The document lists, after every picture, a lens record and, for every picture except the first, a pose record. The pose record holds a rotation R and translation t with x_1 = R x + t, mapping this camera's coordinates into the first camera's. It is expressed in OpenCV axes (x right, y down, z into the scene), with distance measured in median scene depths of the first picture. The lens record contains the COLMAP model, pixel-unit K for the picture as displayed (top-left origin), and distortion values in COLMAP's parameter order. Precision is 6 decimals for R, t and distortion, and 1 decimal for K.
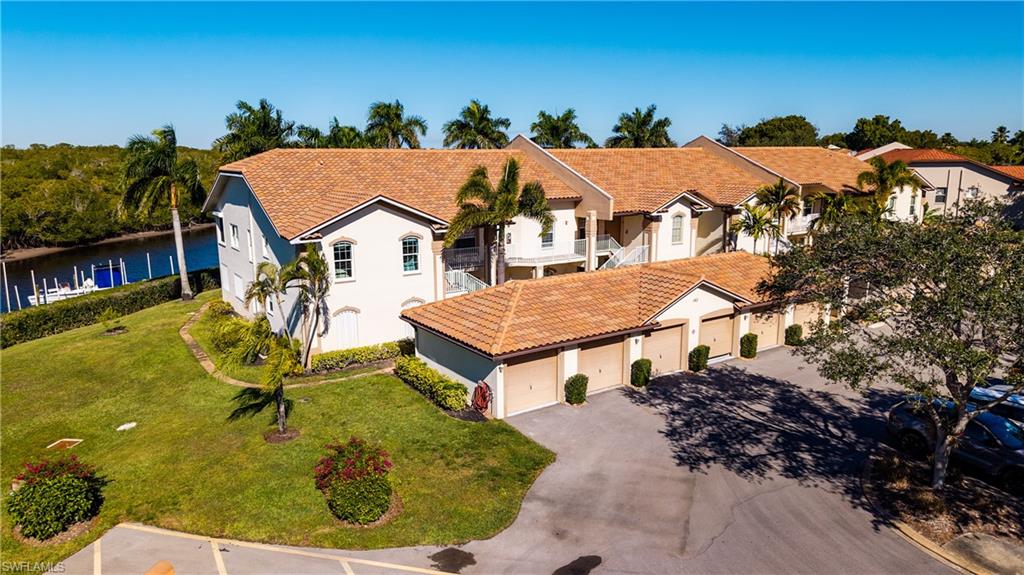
lens RADIAL K [[685.1, 0, 515.2], [0, 685.1, 289.6], [0, 0, 1]] dist [0.011302, 0.003338]
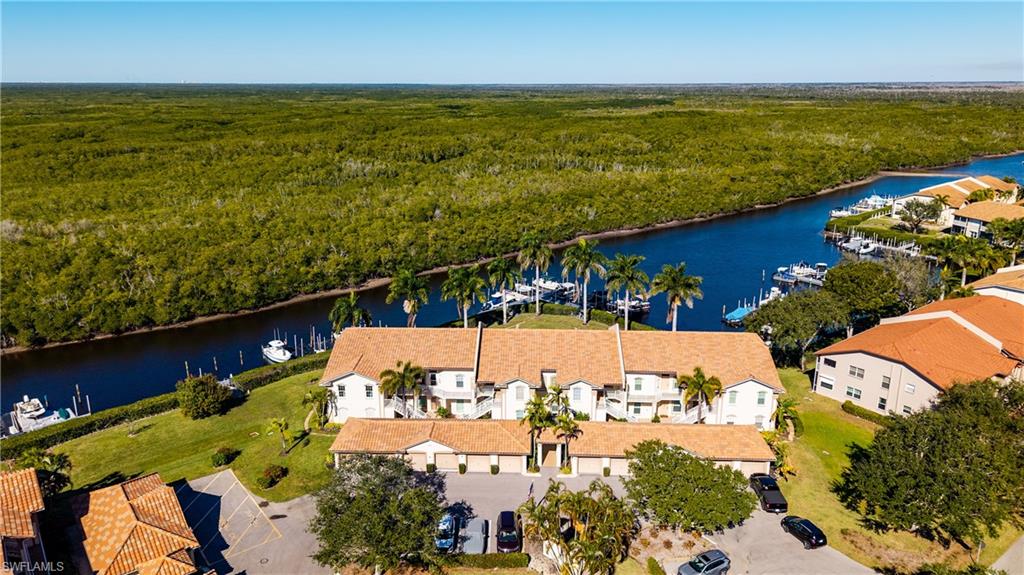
lens RADIAL K [[685.1, 0, 512.3], [0, 685.1, 286.6], [0, 0, 1]] dist [0.011302, 0.003338]
pose [[0.802631, 0.167277, -0.572540, 1.758670], [-0.115369, 0.985282, 0.126134, -0.863219], [0.585213, -0.035186, 0.810116, -0.776764]]
